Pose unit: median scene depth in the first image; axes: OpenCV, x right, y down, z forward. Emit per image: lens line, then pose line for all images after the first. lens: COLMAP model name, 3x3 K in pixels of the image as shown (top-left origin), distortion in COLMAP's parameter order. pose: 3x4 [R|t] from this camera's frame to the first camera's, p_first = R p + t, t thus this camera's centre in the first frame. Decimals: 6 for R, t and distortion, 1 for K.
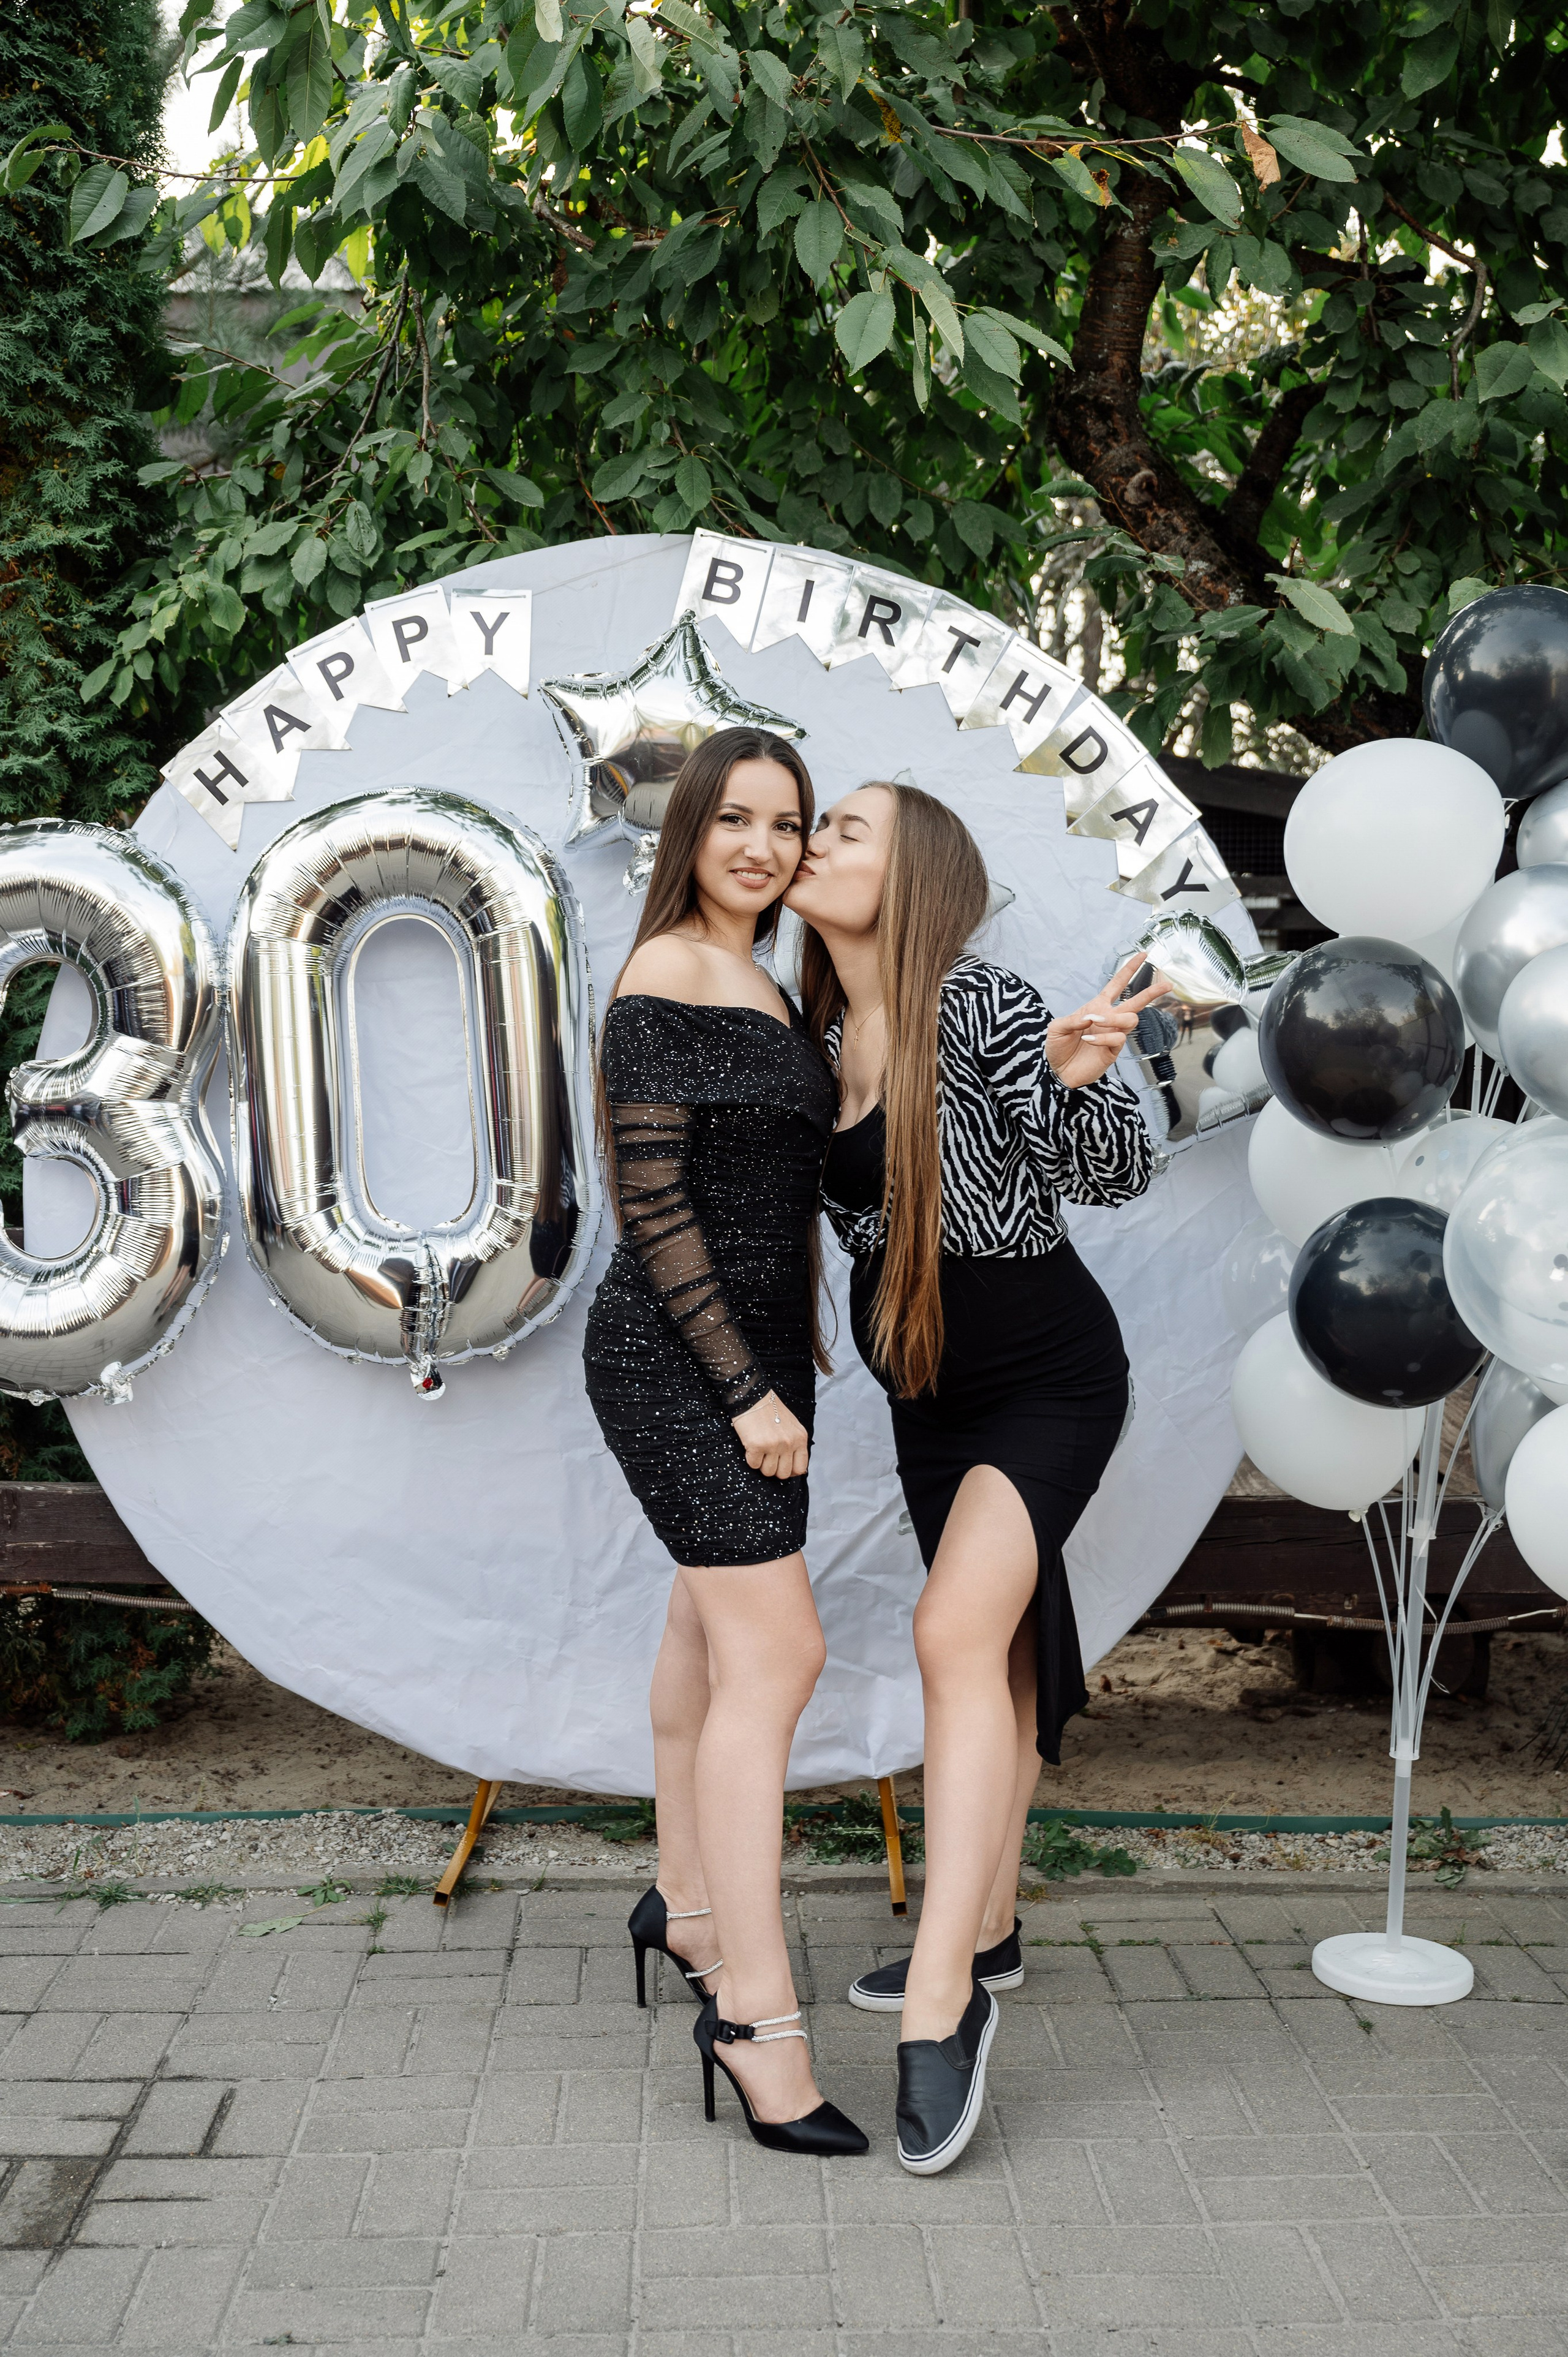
lens RADIAL K [[2378.2, 0, 769.9], [0, 2378.2, 1175.0], [0, 0, 1]] dist [-0.020948, 0.000000]
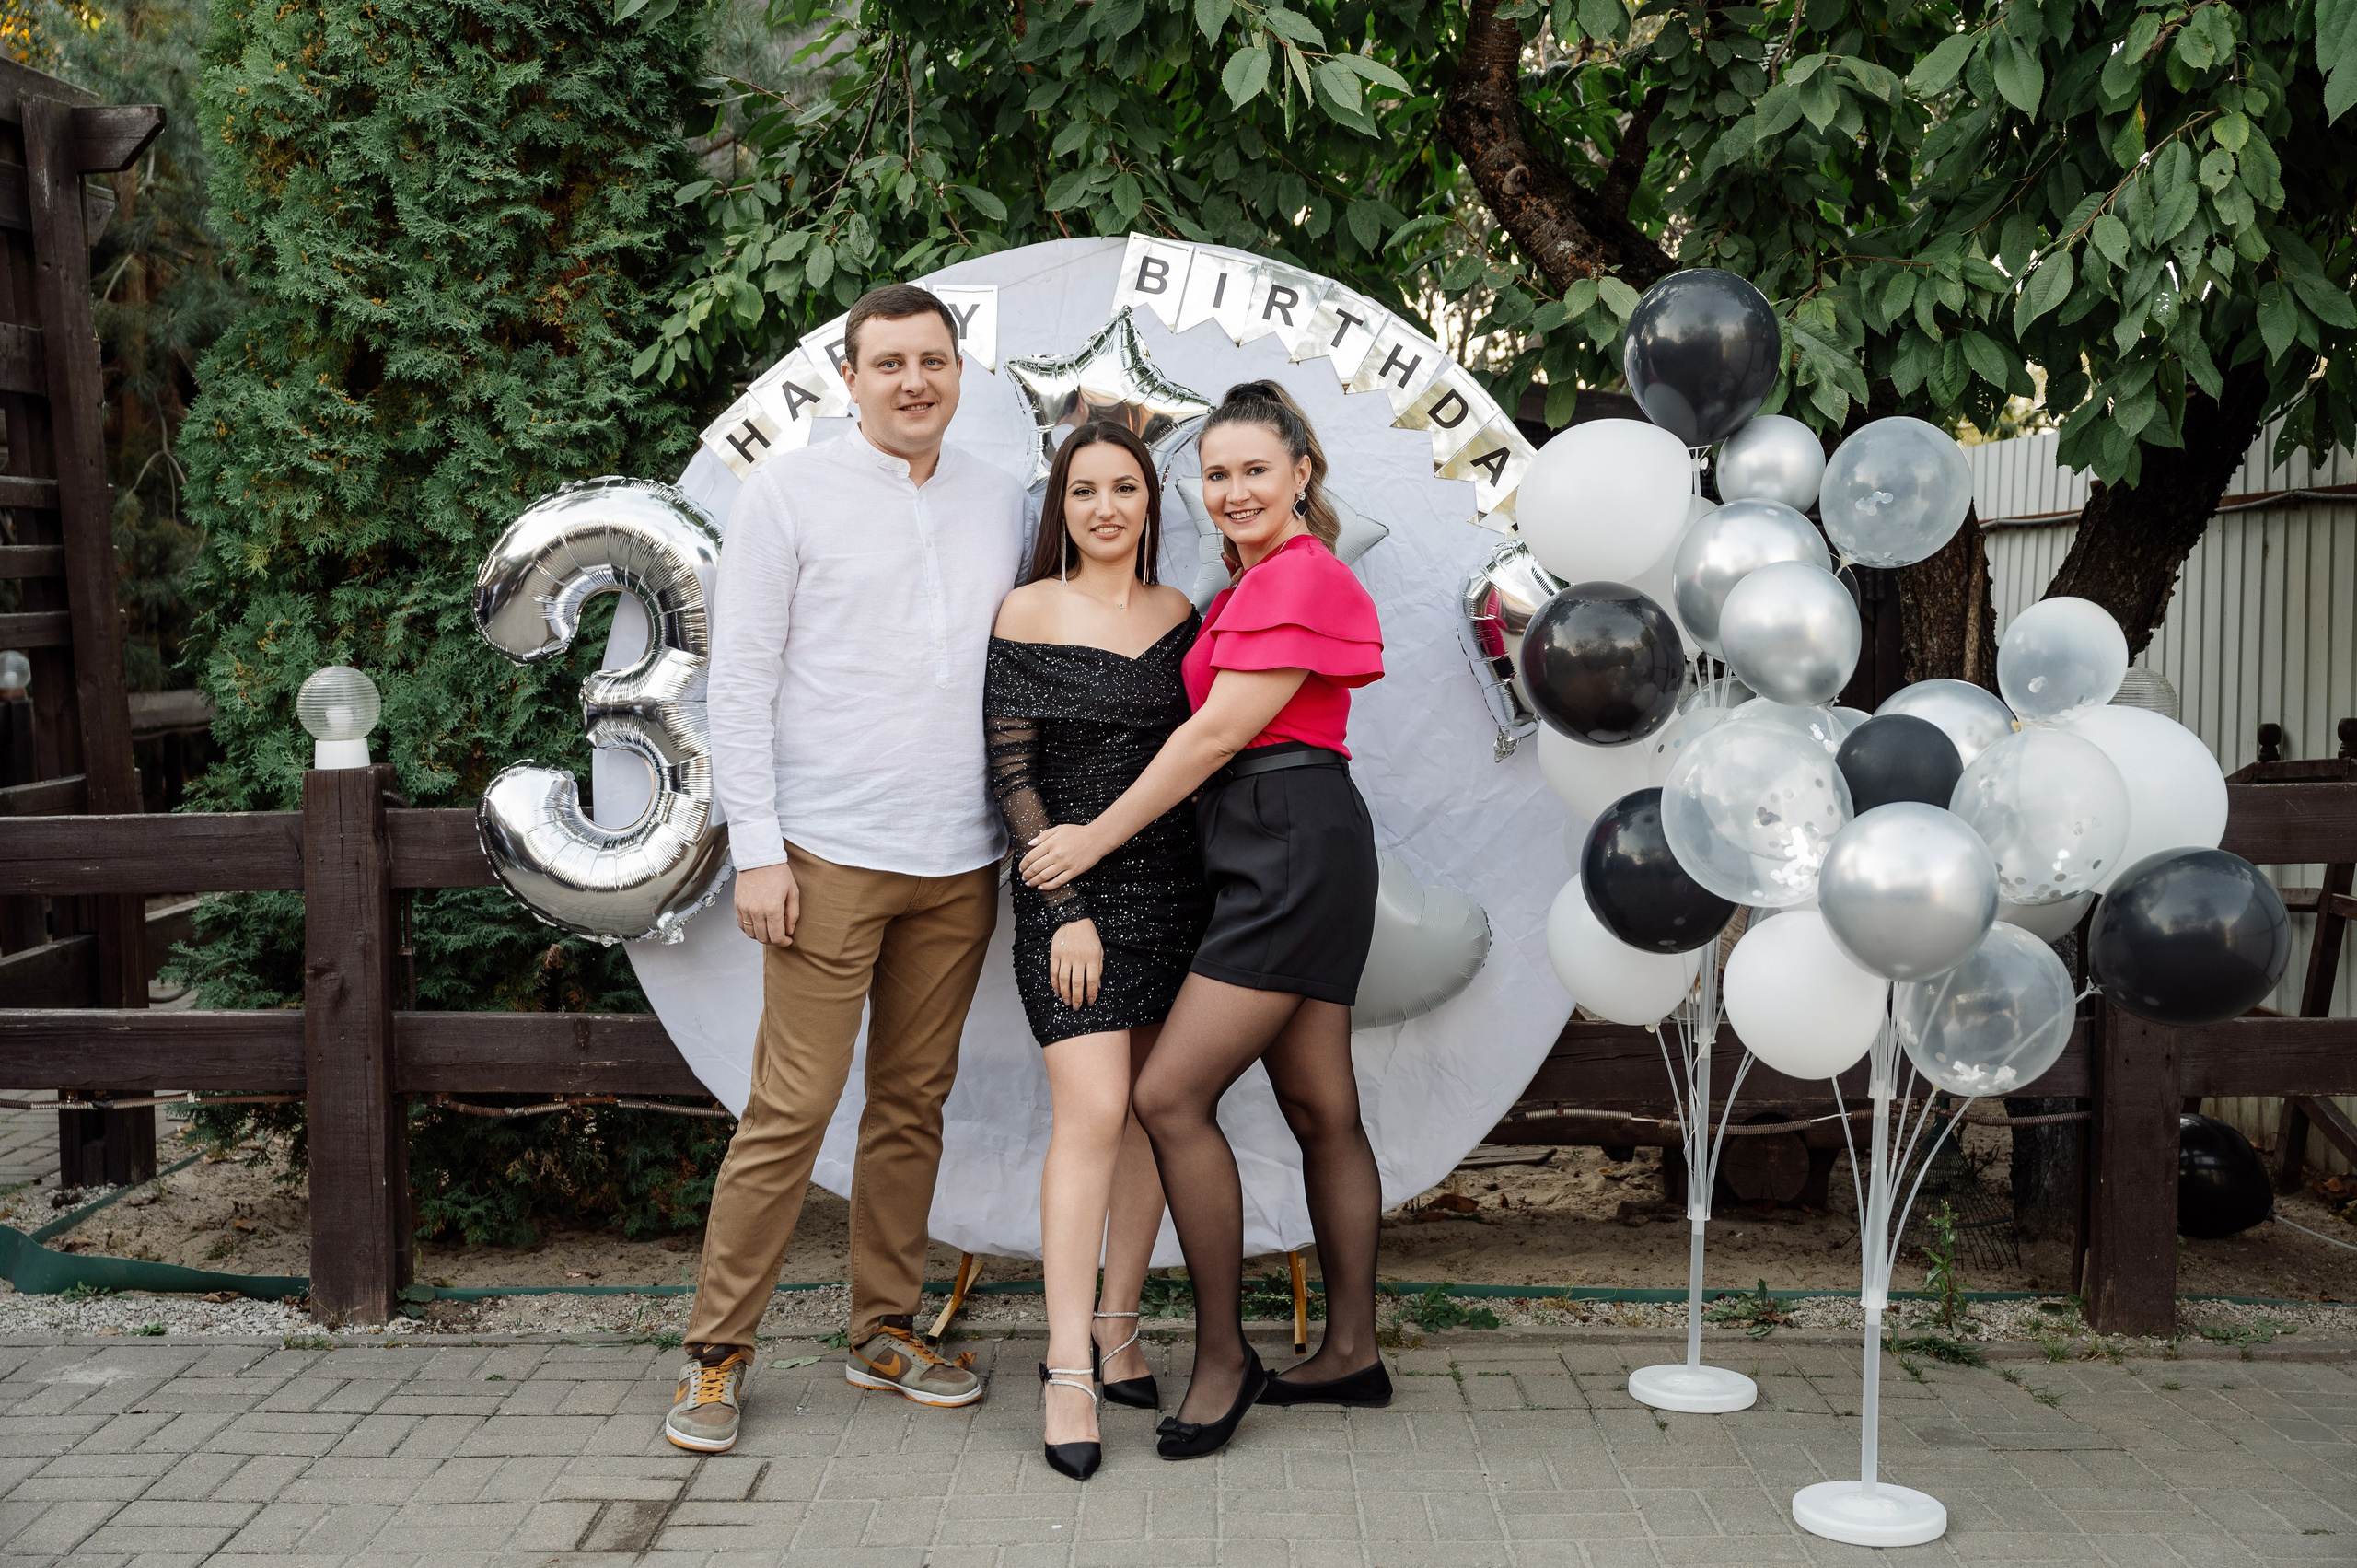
lens RADIAL K [[2373.9, 0, 1179.2], [0, 2373.9, 797.2], [0, 0, 1]] dist [-0.010892, 0.000000]
pose [[0.999131, -0.008271, -0.040845, 0.042035], [0.008244, 0.999966, -0.000821, 0.021054], [0.040850, 0.000483, 0.999165, -0.226174]]
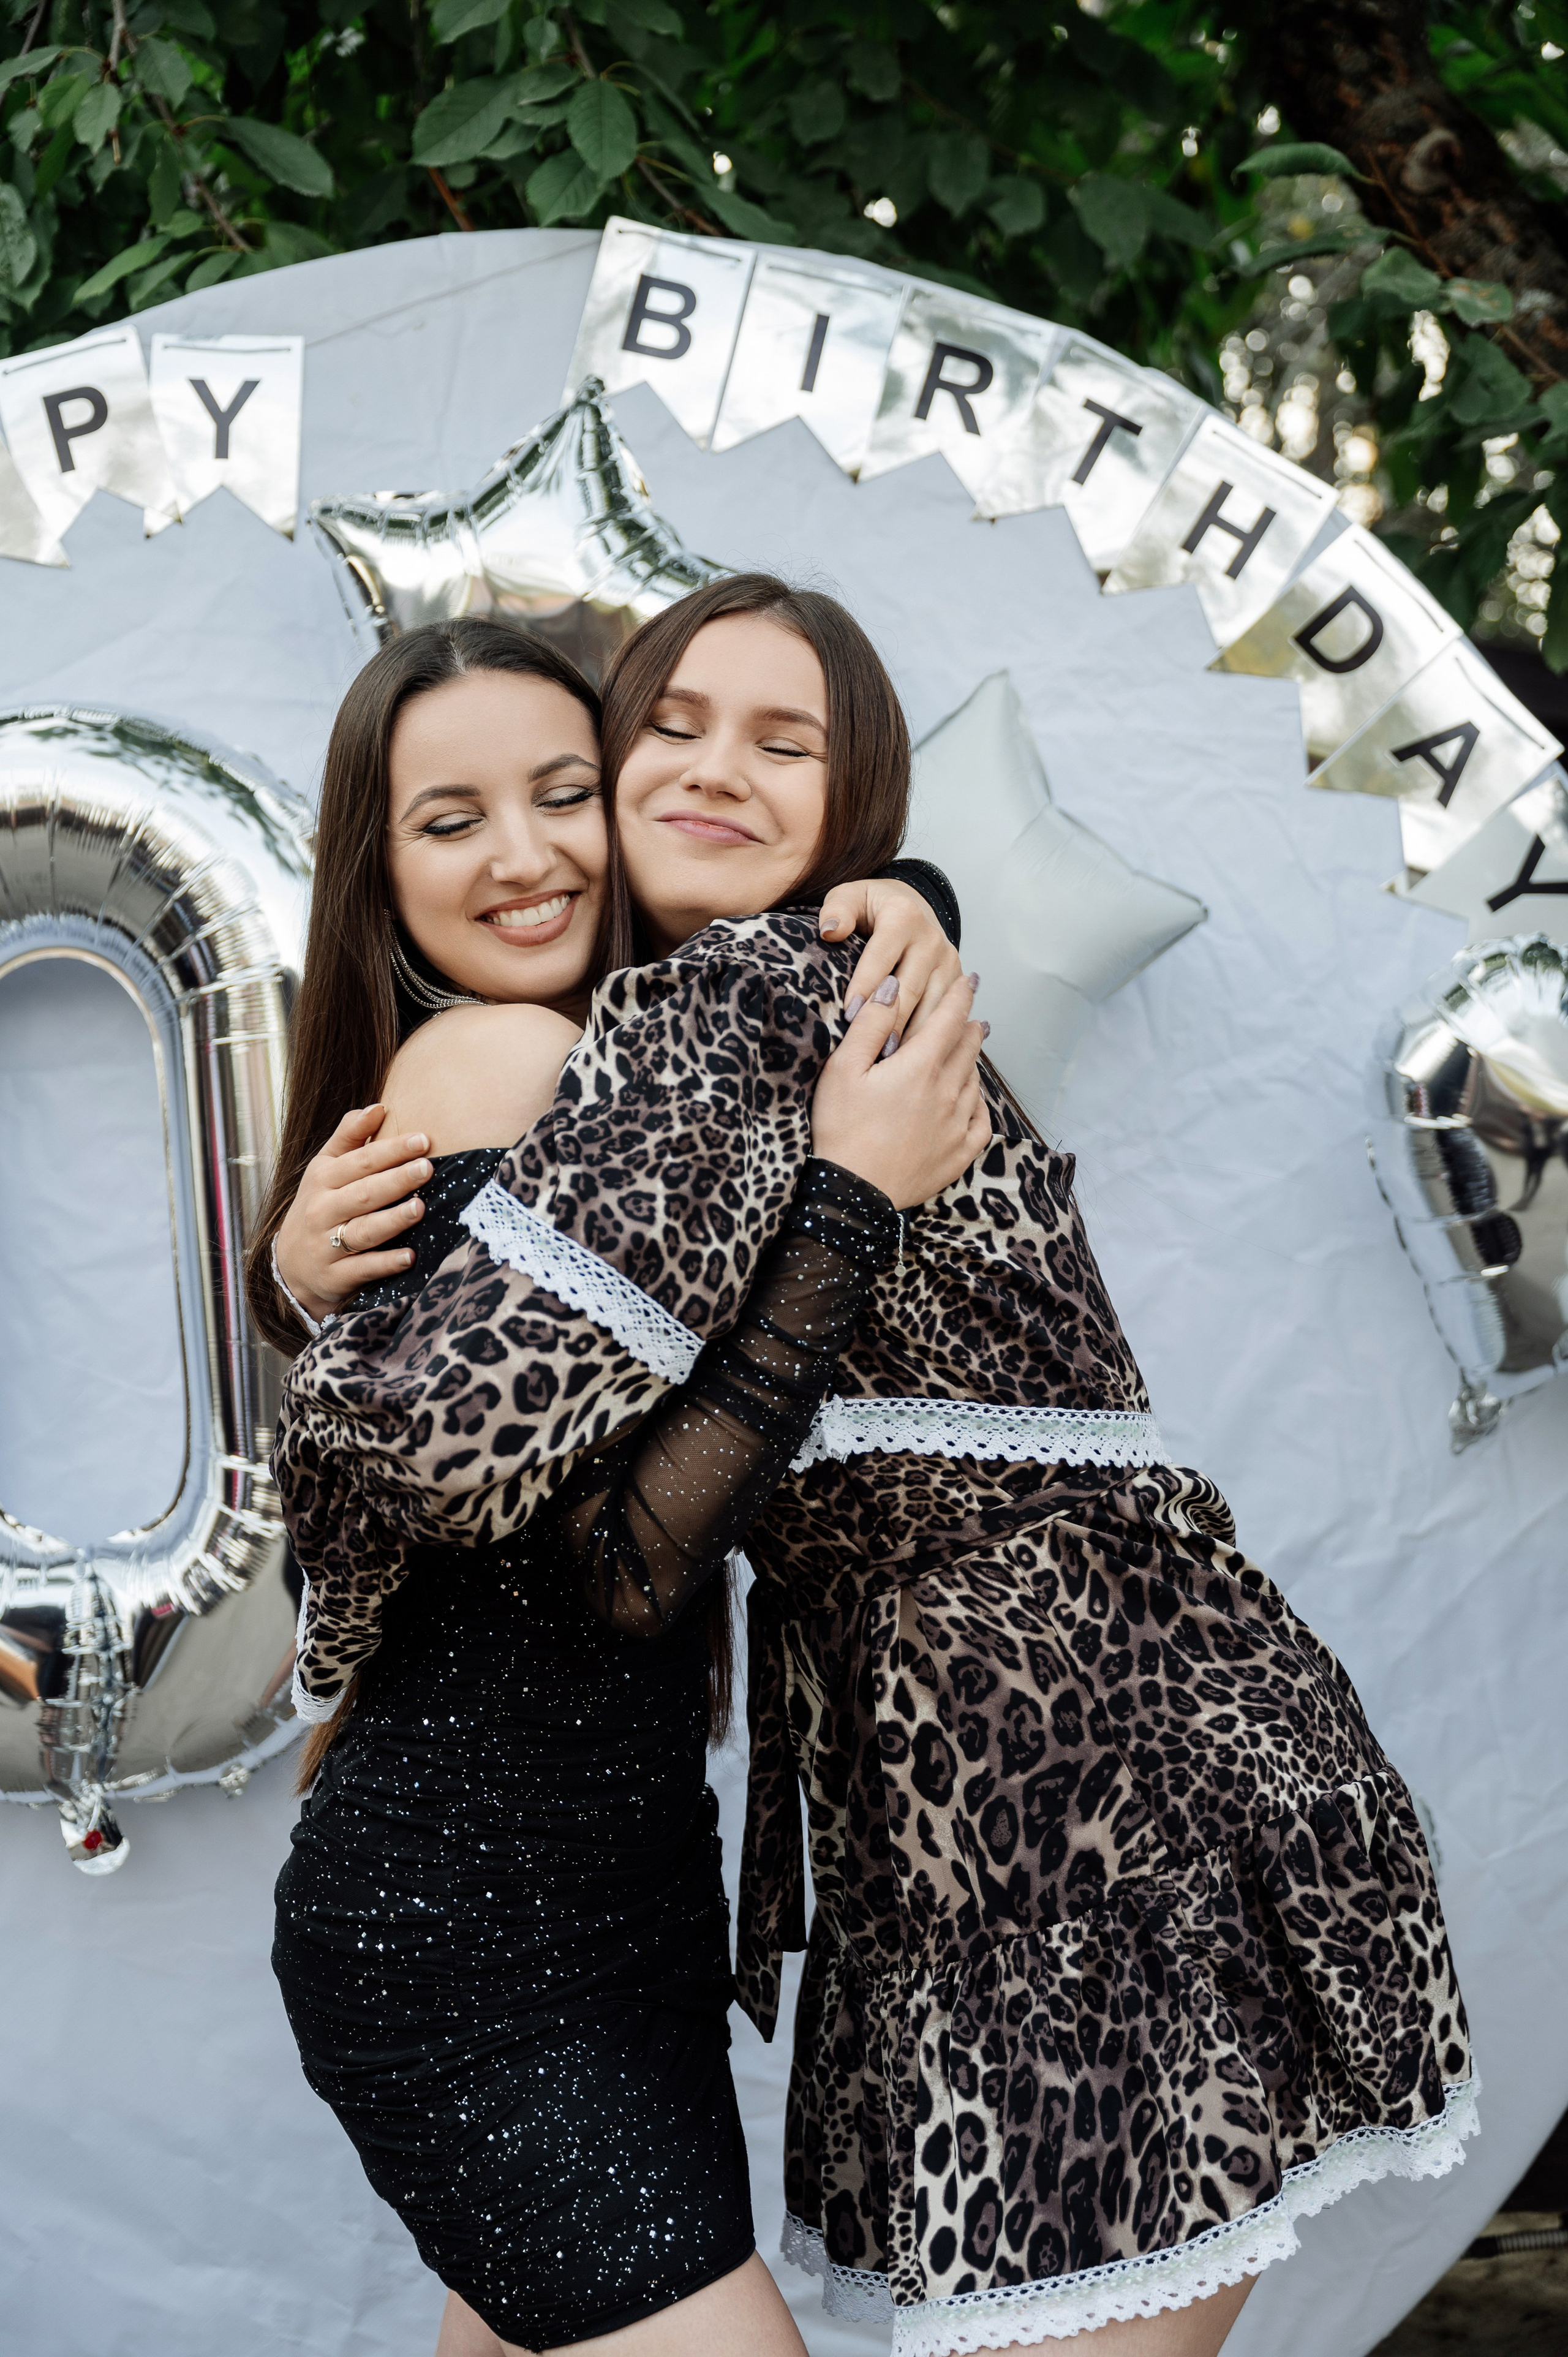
lens RADIAL K [[3355.6, 0, 779.9], [0, 3355.6, 1191.5], [0, 0, 1]] dist [-0.018006, 0.000000]
pose [[0.999685, -0.002024, -0.025008, 0.025810], [0.001743, 0.999935, -0.011230, -0.045184], [0.025029, 0.011183, 0.999624, 0.250478]]
